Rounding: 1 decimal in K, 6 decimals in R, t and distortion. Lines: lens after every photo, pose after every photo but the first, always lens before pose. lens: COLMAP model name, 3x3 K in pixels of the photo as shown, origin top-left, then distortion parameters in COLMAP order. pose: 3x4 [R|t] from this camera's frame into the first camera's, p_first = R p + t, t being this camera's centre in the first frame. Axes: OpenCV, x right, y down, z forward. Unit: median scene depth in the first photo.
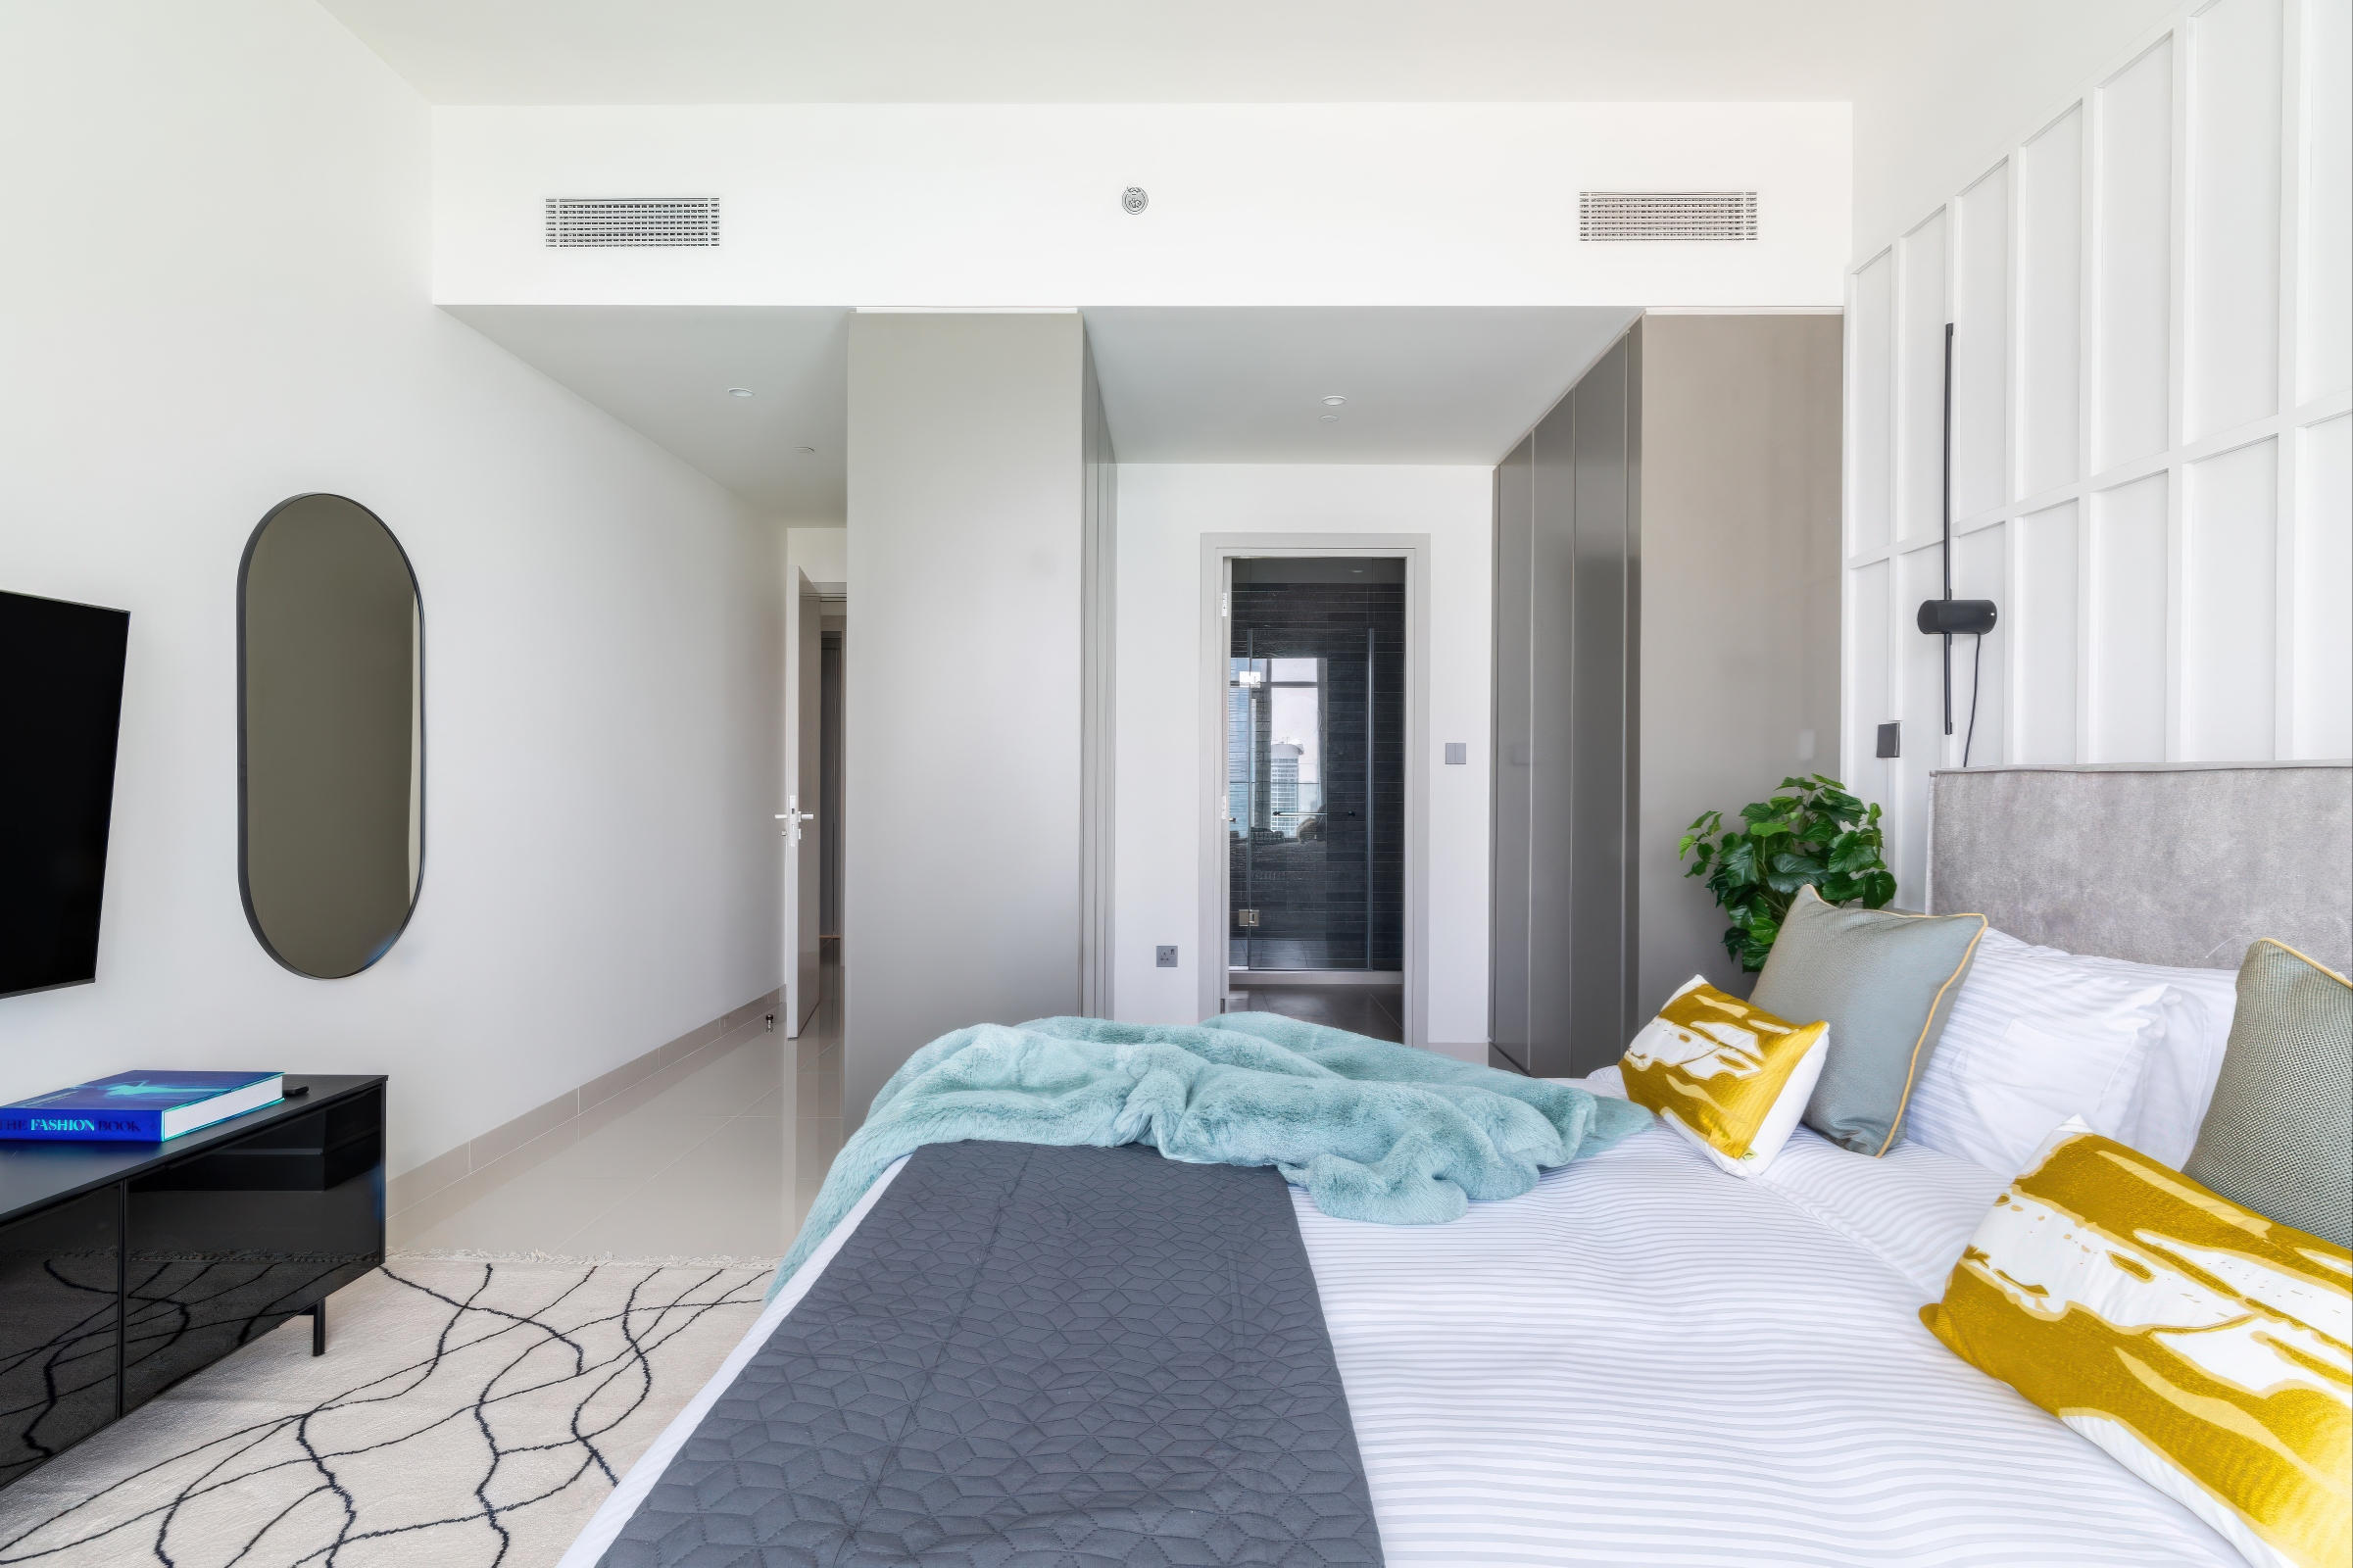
lens RADIAL K [[1301.4, 0, 1176.5], [0, 1301.4, 784.0], [0, 0, 1]] dist [0.000147, 0.000011]
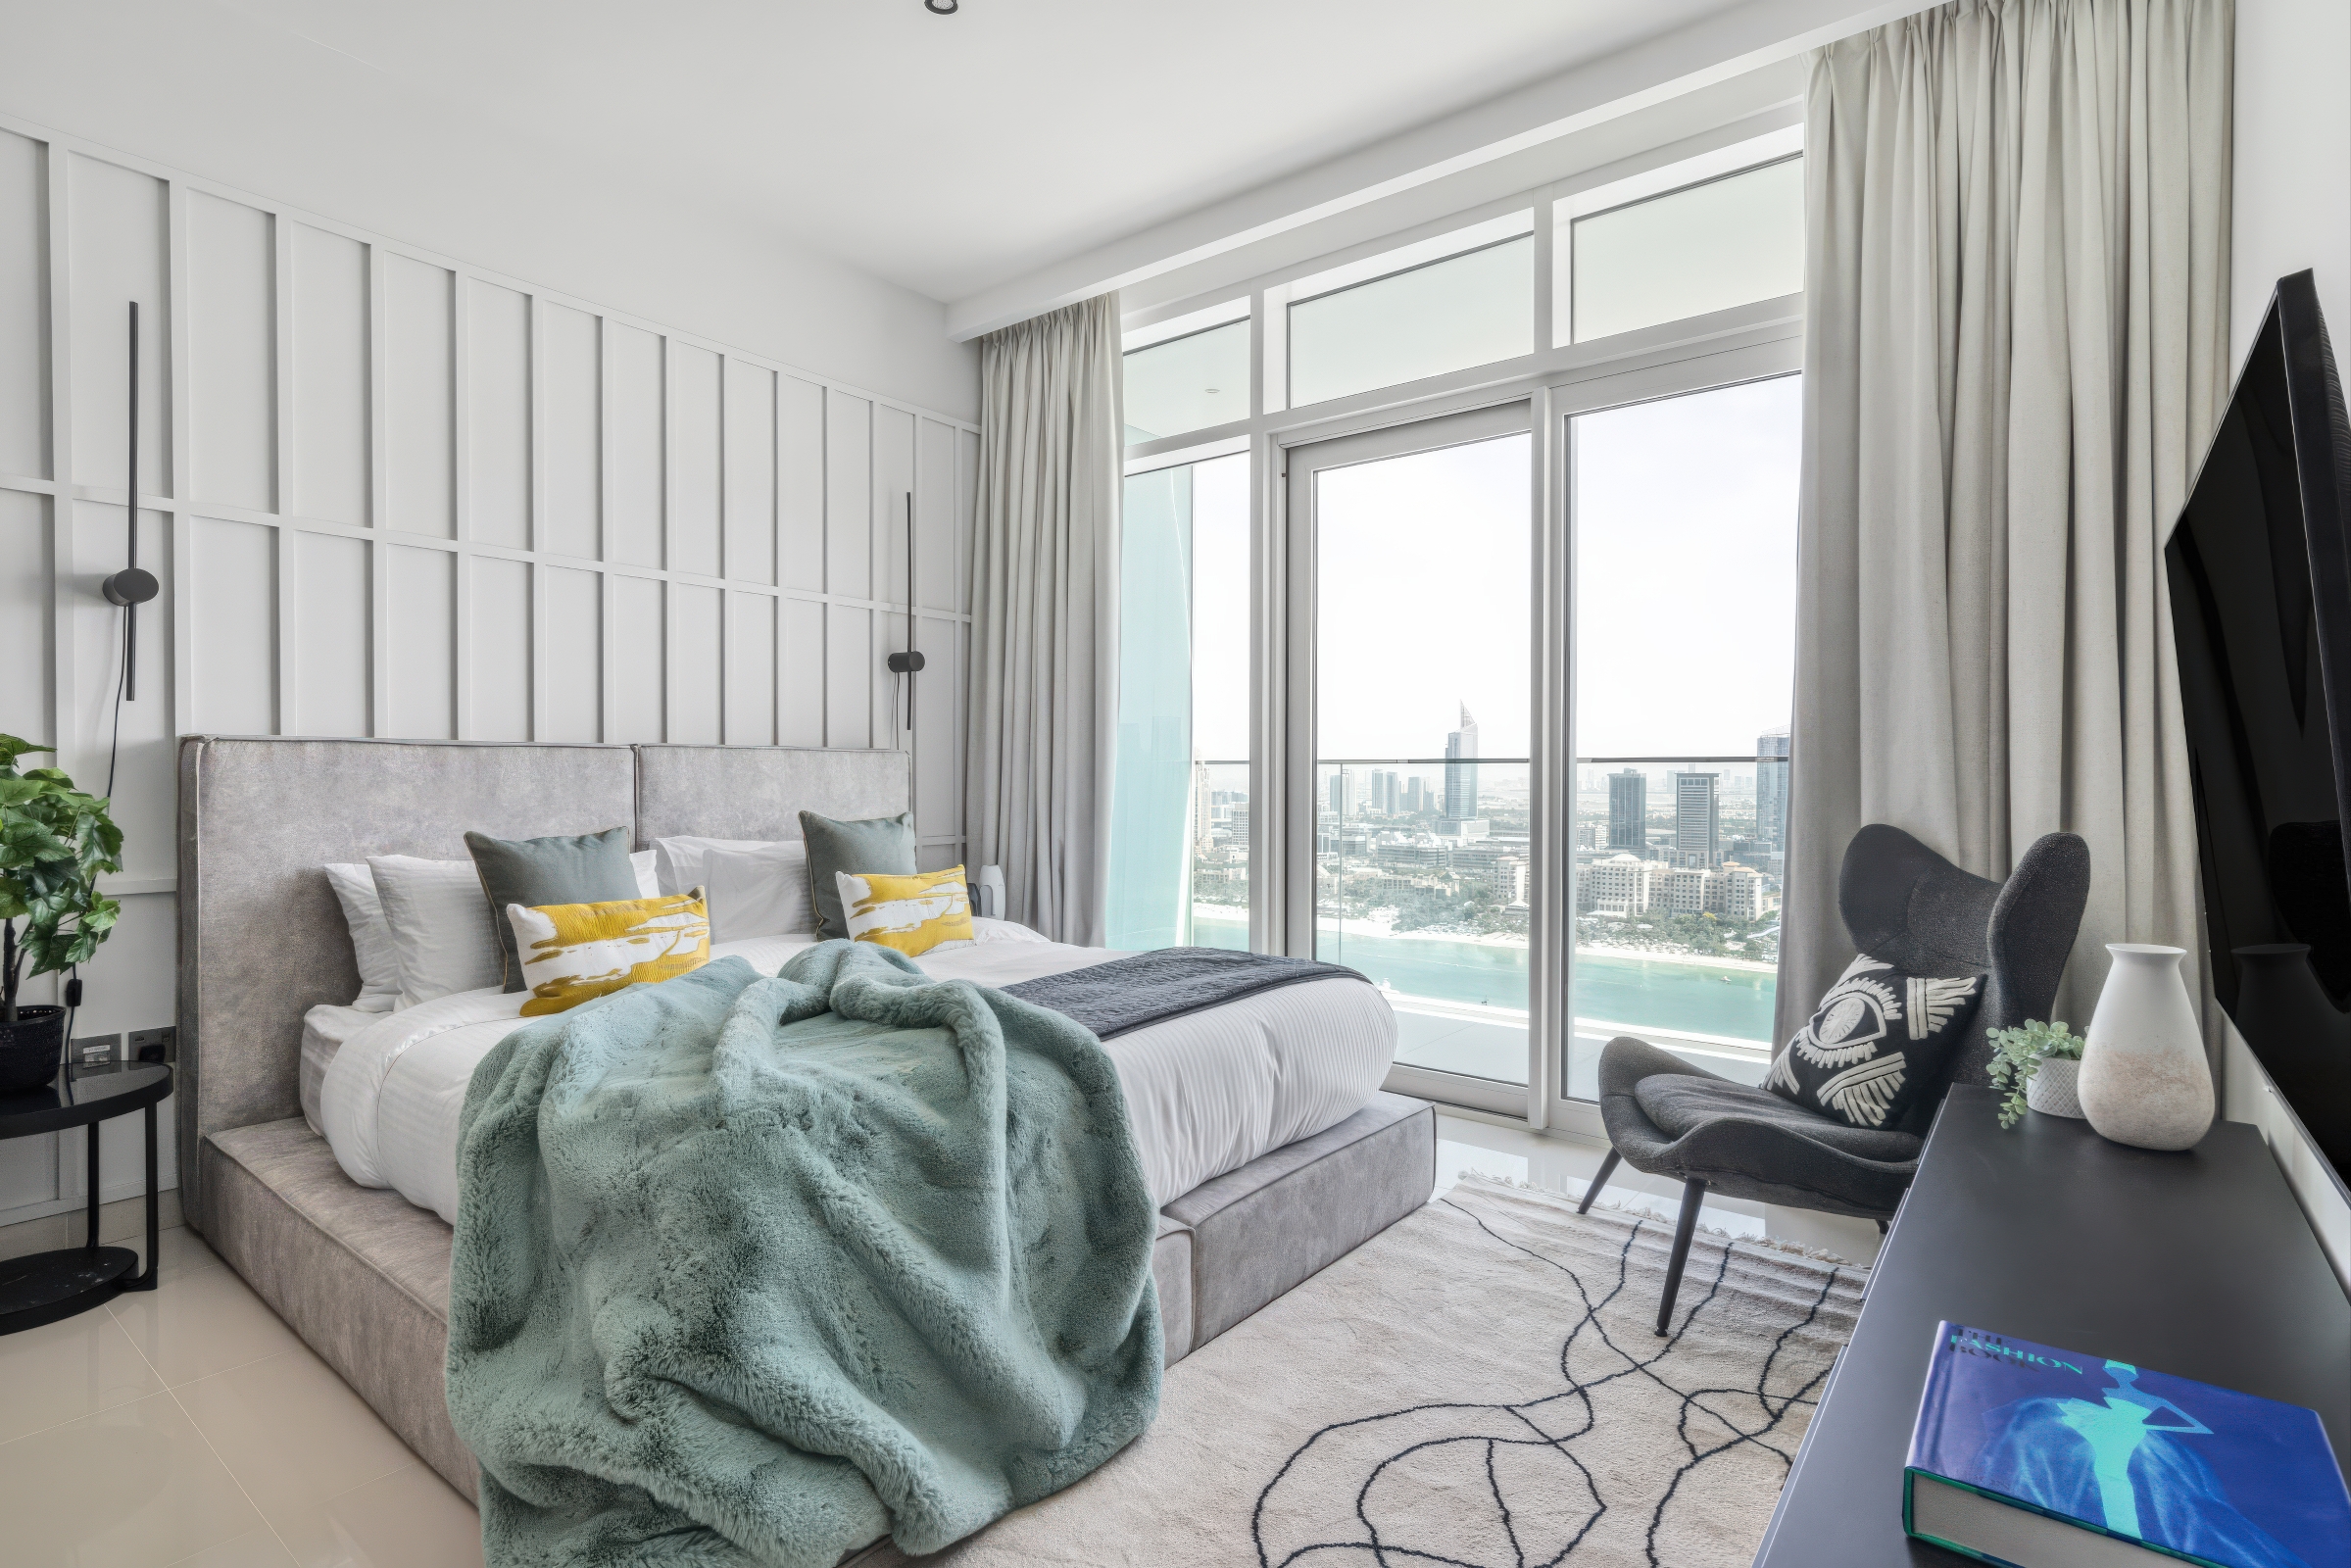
lens RADIAL K [[1136.7, 0, 1175.5], [0, 1136.7, 784.0], [0, 0, 1]] dist [-0.000217, -0.000057]
pose [[-0.792524, -0.045497, 0.608141, -0.768397], [-0.034035, 0.998959, 0.030381, -0.033040], [-0.608890, 0.003380, -0.793248, 1.505433]]
